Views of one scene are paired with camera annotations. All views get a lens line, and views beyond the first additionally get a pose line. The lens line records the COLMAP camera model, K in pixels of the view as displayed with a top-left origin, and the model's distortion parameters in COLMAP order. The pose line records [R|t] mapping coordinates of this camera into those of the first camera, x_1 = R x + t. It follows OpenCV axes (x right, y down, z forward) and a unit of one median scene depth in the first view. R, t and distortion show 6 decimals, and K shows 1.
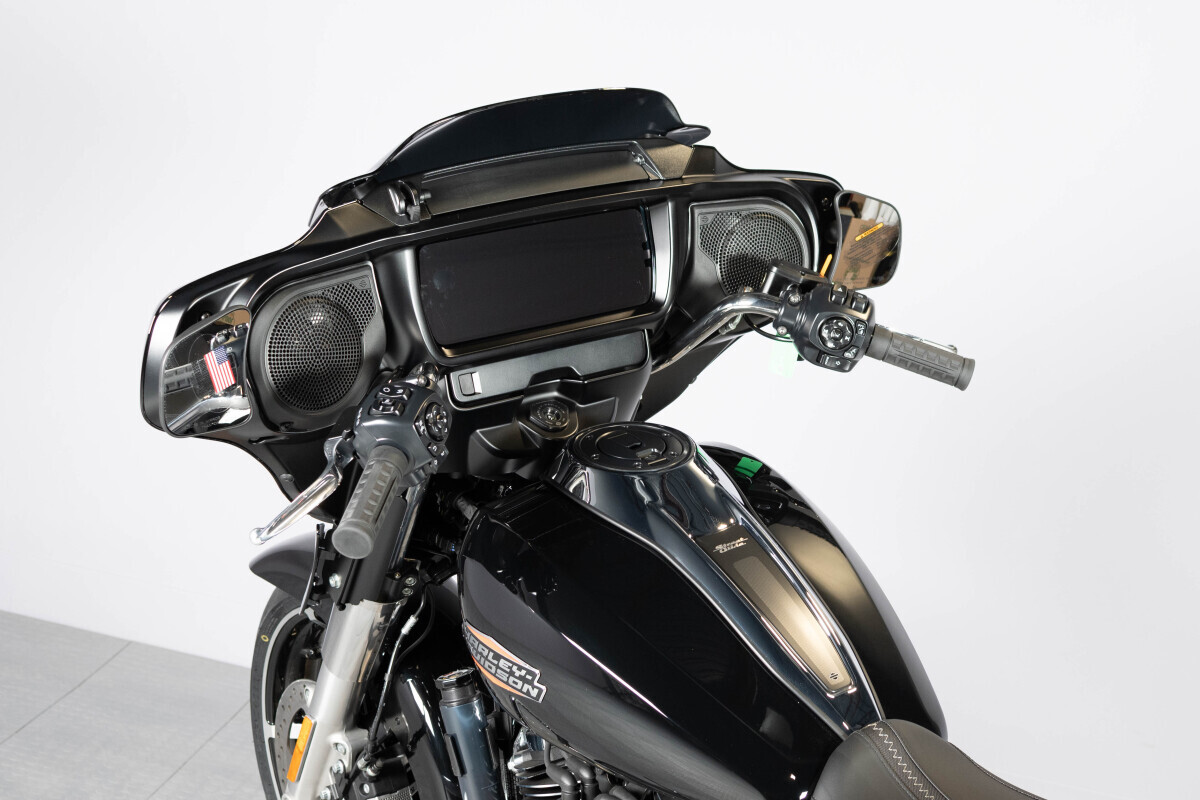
lens RADIAL K [[2098.6, 0, 598.8], [0, 2098.6, 416.3], [0, 0, 1]] dist [0.021026, -0.075217]
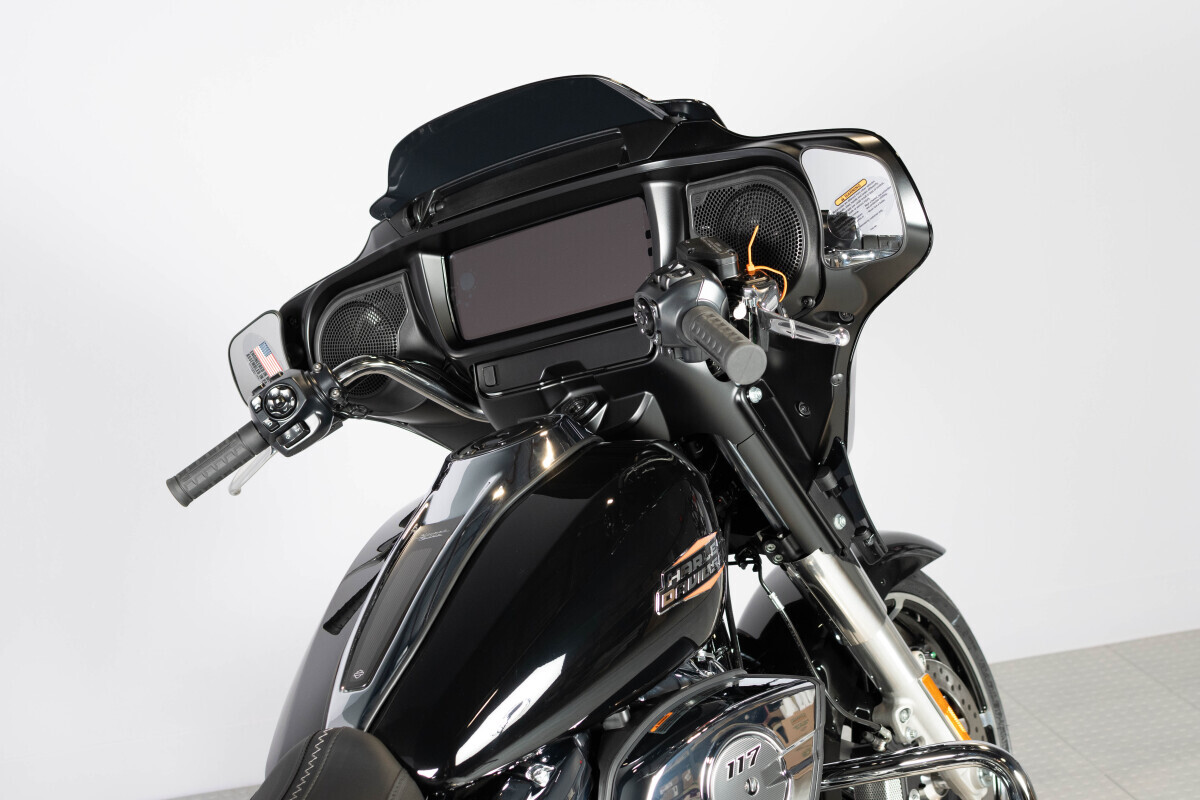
lens RADIAL K [[1809.0, 0, 600.0], [0, 1809.0, 400.0], [0, 0, 1]] dist [0.000114, 0.012764]
pose [[0.311316, 0.004727, -0.950295, 0.827144], [-0.041137, 0.999117, -0.008507, 0.002607], [0.949416, 0.041740, 0.311236, 0.747960]]
